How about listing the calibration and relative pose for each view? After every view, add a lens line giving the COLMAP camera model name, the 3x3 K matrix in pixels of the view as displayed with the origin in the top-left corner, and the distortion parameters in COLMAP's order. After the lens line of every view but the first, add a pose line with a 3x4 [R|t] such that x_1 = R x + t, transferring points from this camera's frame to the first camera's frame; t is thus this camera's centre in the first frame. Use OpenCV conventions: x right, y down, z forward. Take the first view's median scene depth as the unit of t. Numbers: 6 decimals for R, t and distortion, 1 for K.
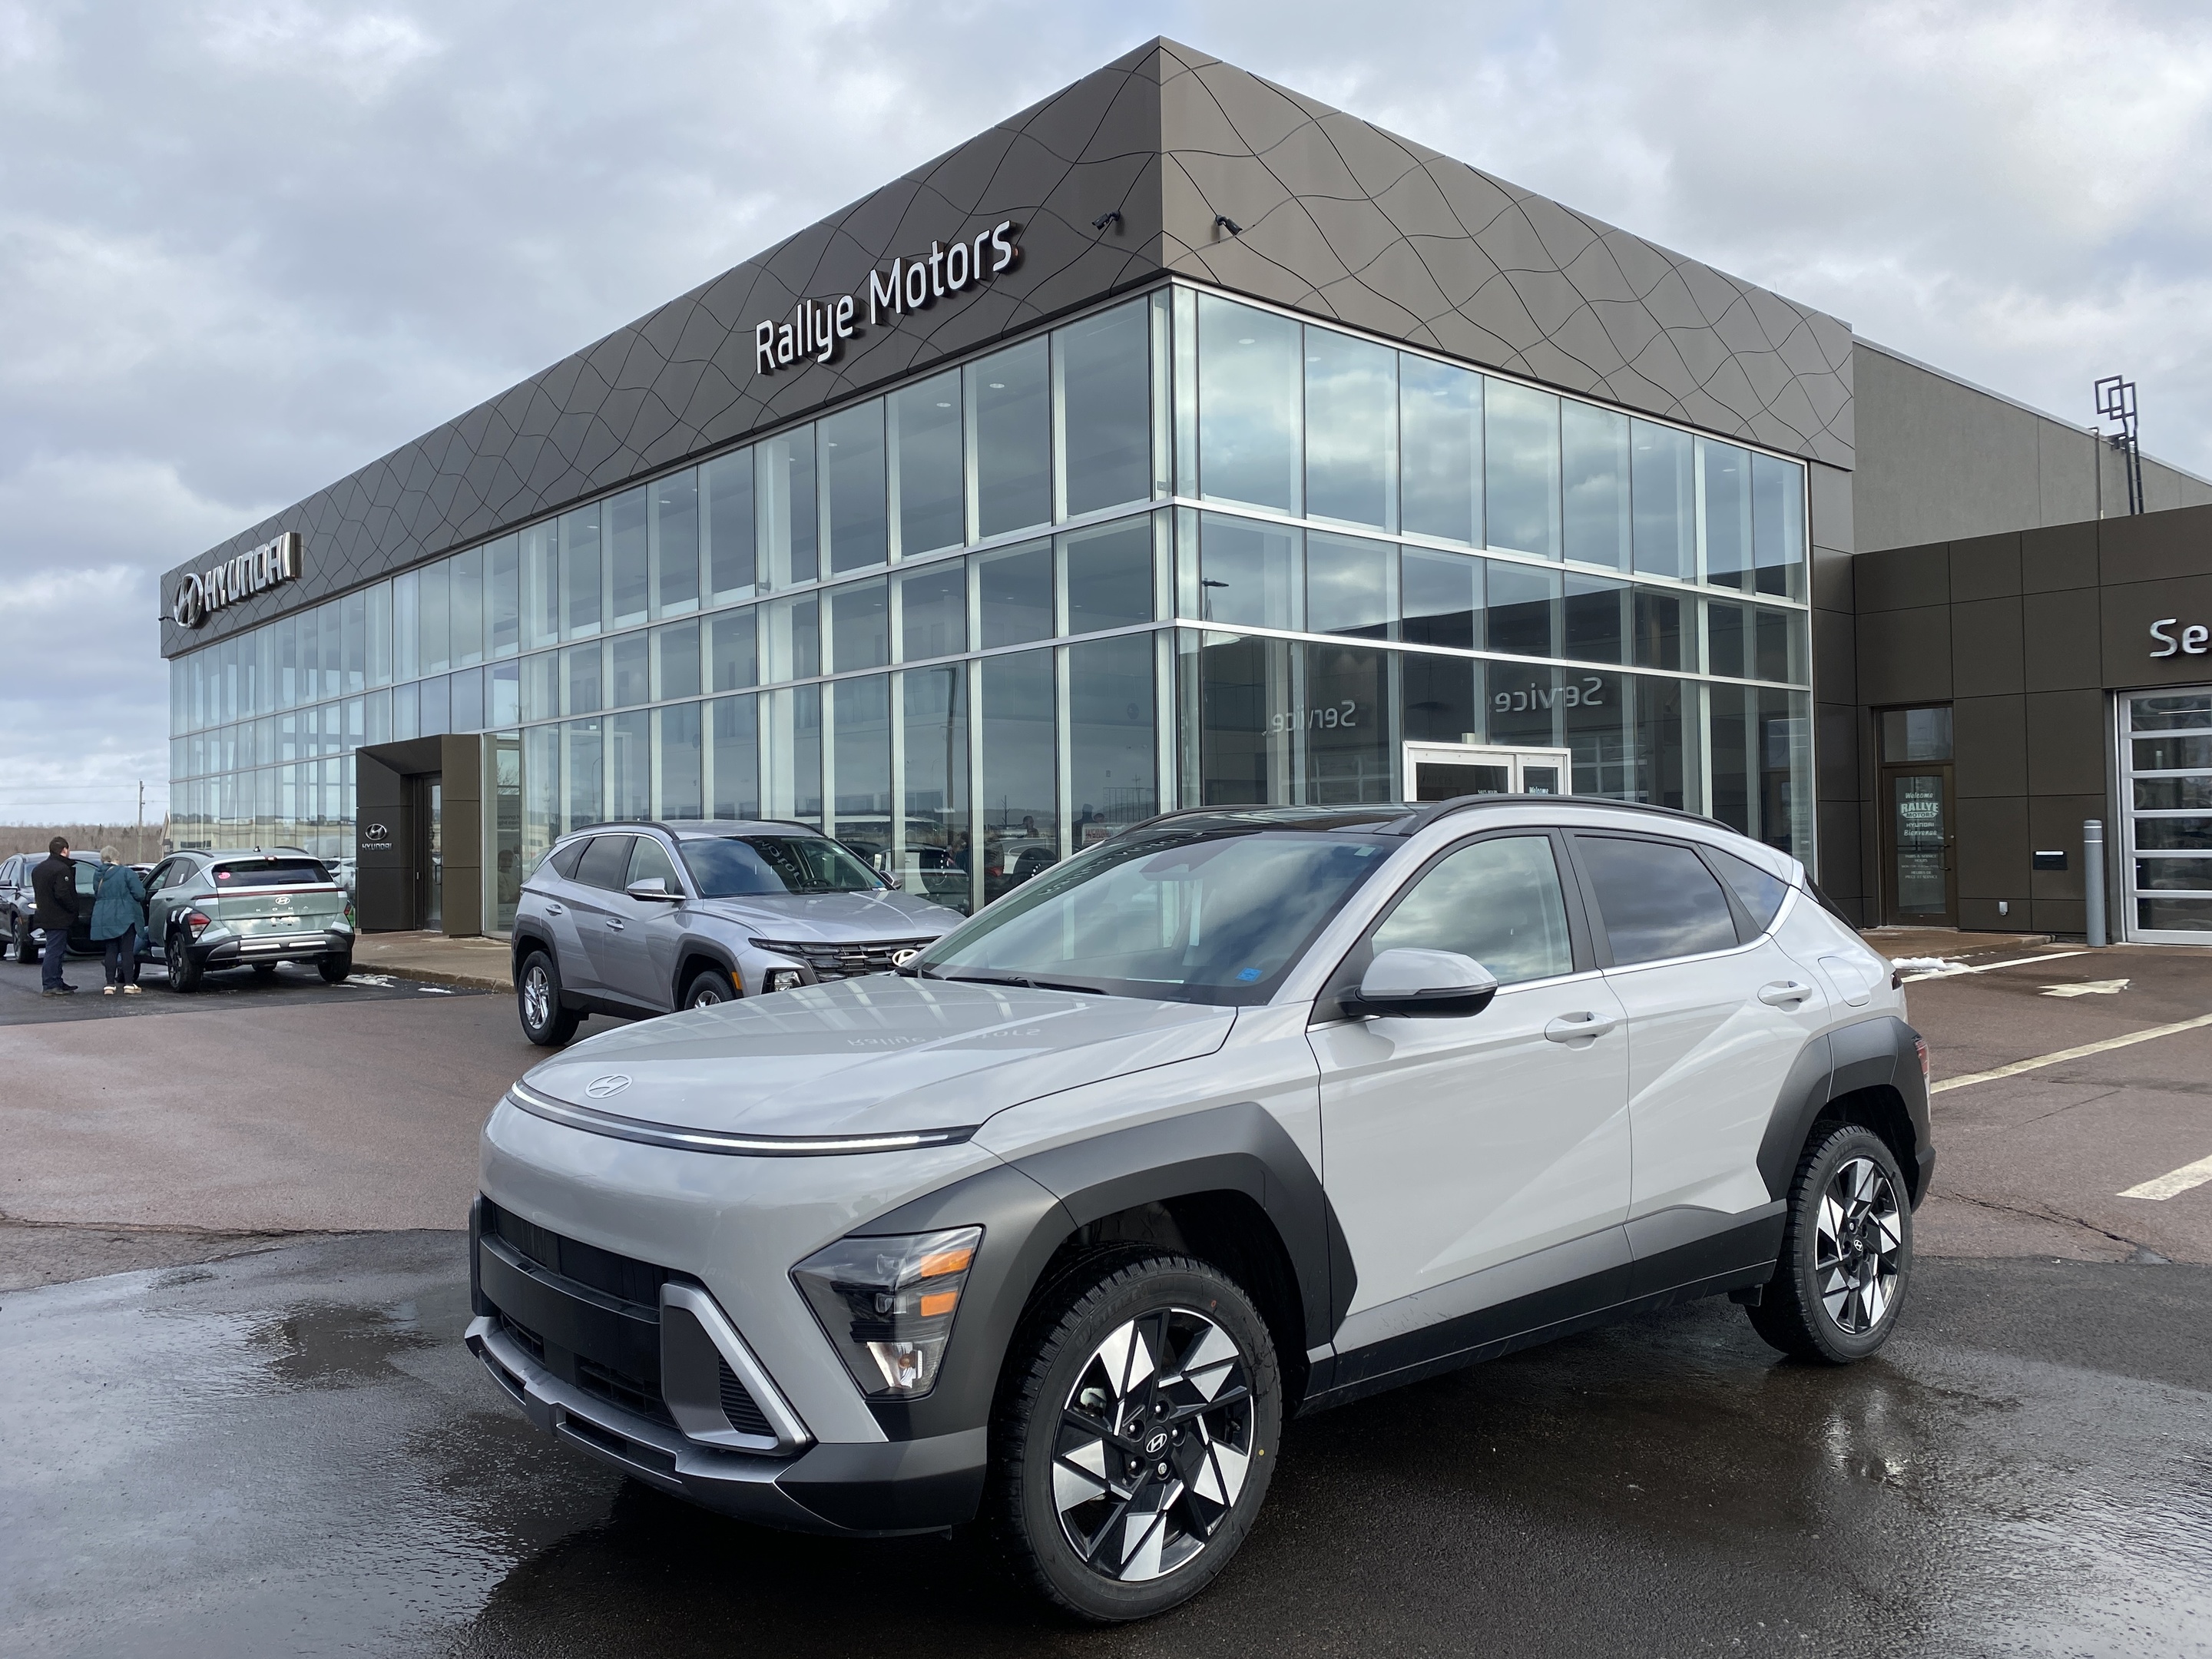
lens RADIAL K [[1678.5, 0, 1107.9], [0, 1678.5, 818.1], [0, 0, 1]] dist [0.045414, -0.051449]
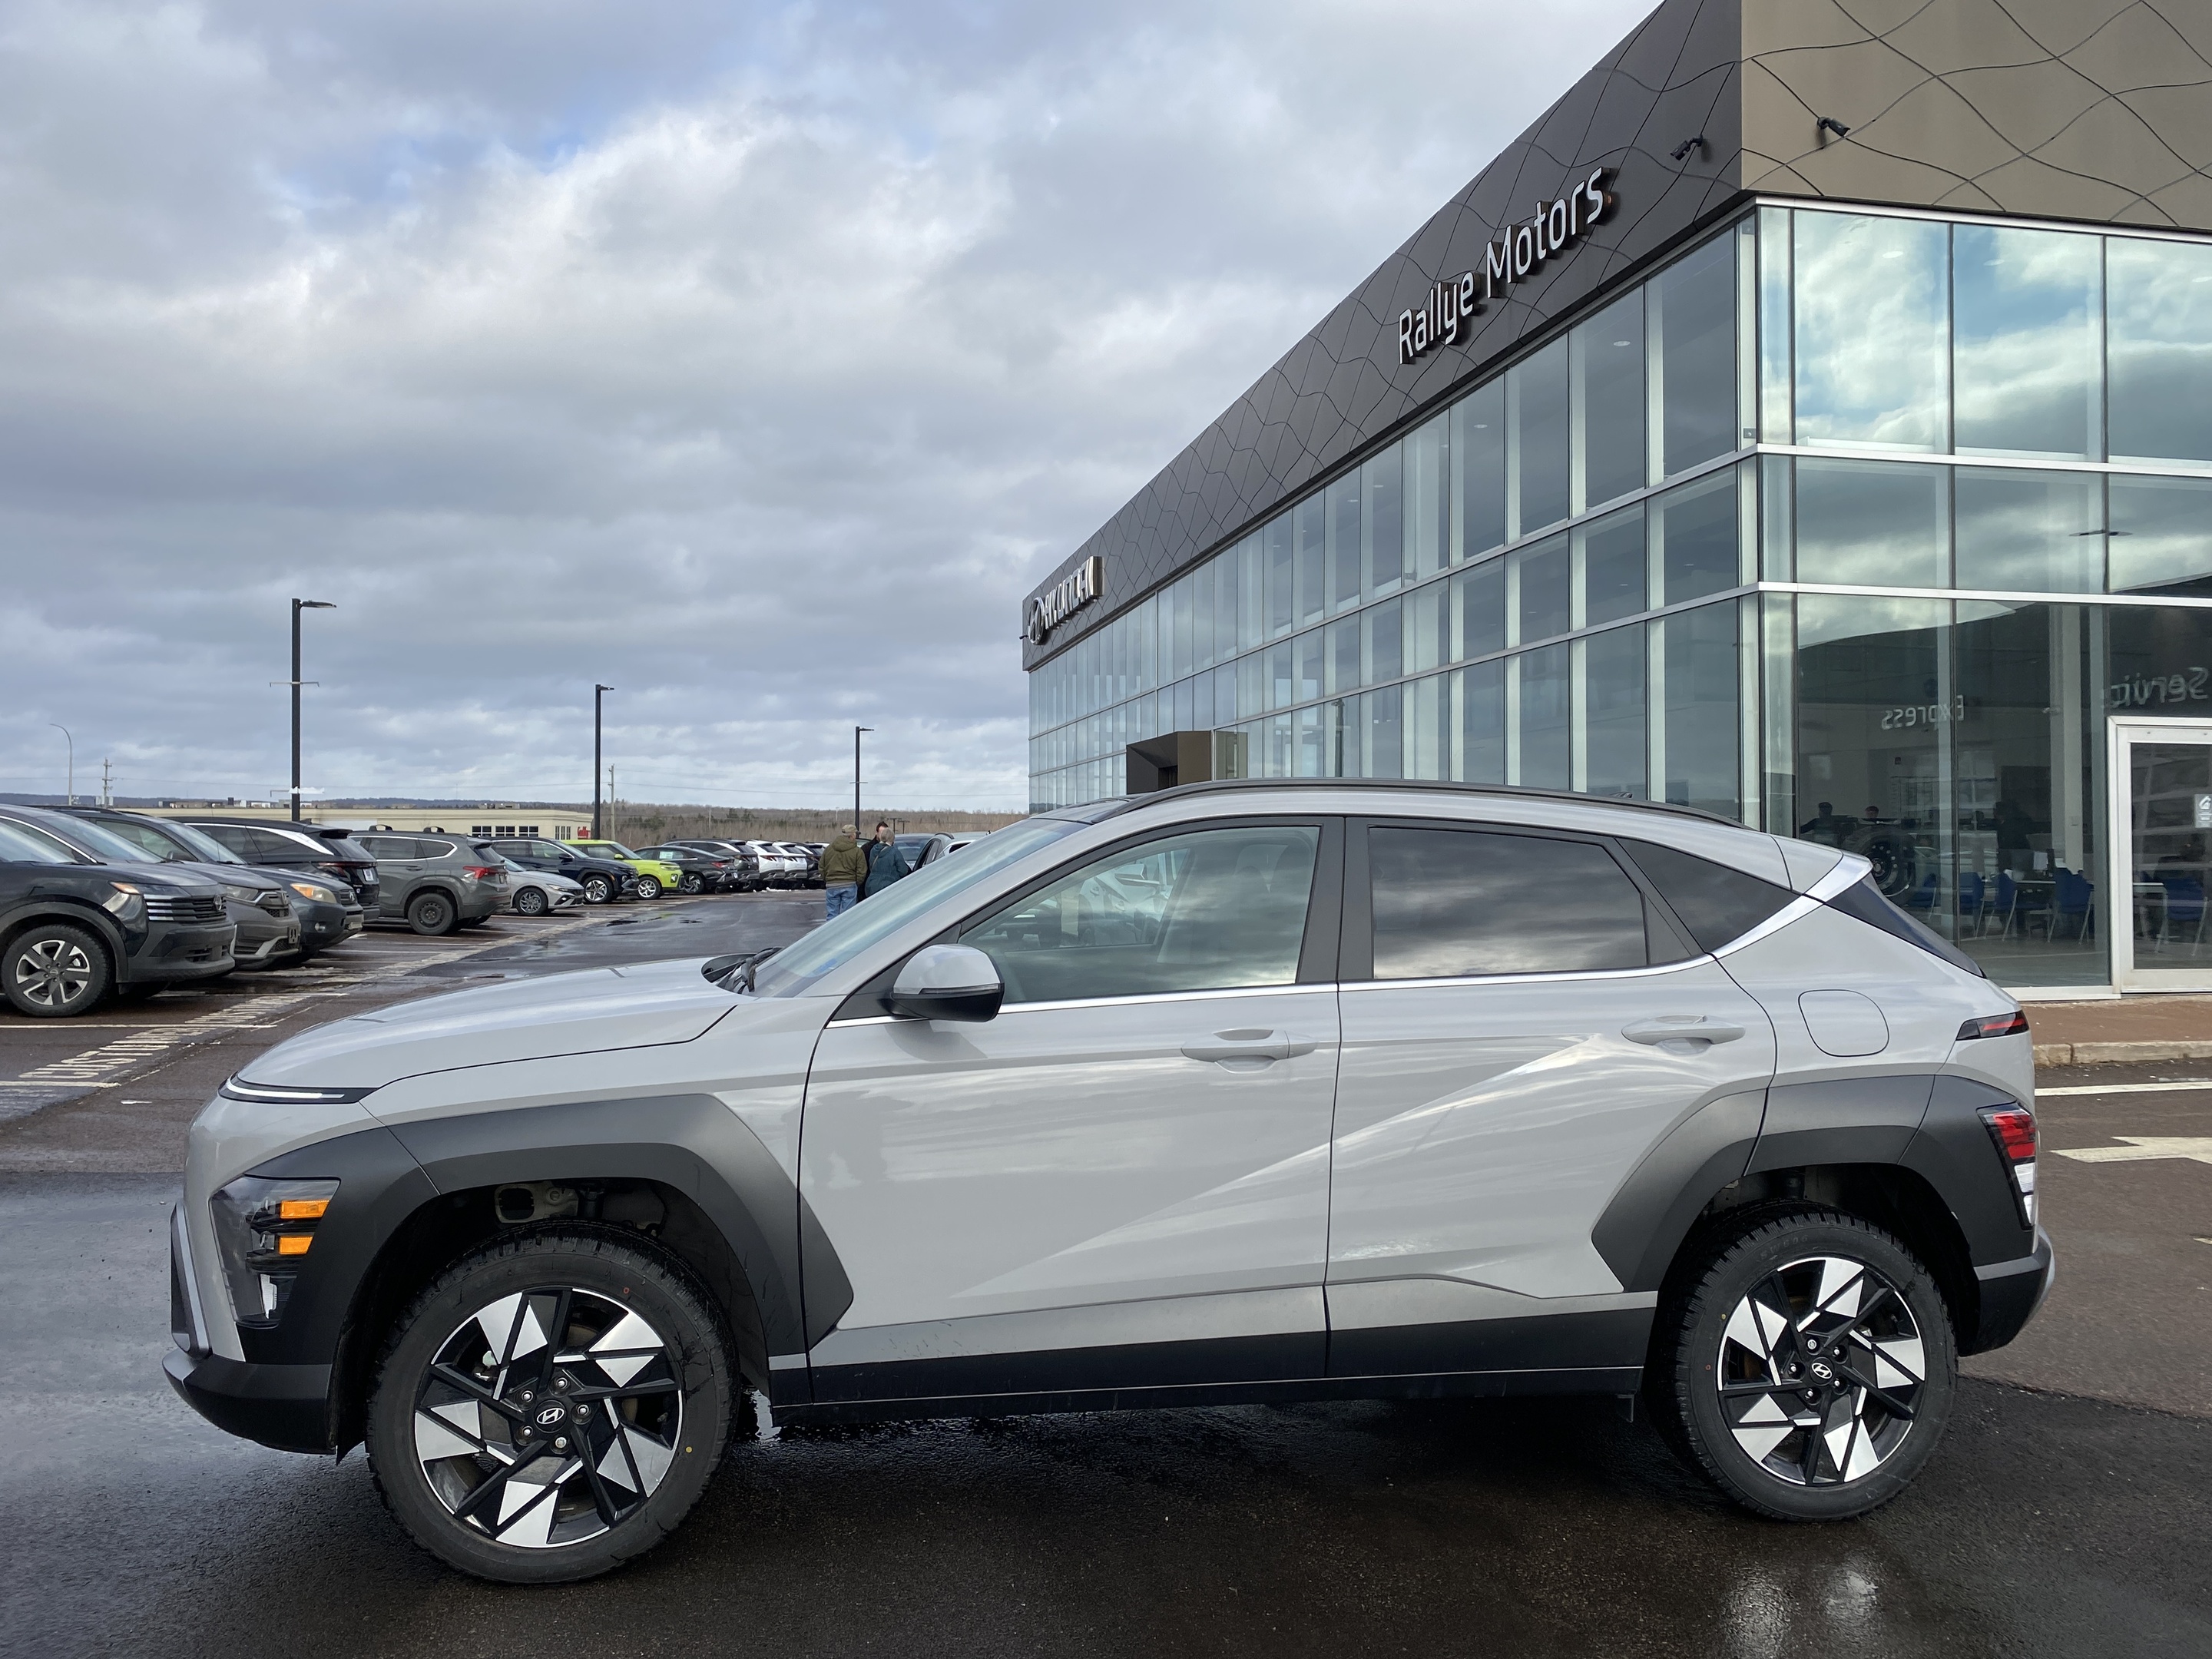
lens RADIAL K [[1678.5, 0, 1113.2], [0, 1678.5, 806.3], [0, 0, 1]] dist [0.045414, -0.051449]
pose [[0.870023, 0.003123, -0.493001, 0.153003], [-0.004116, 0.999991, -0.000929, 0.000365], [0.492994, 0.002837, 0.870028, 0.051644]]
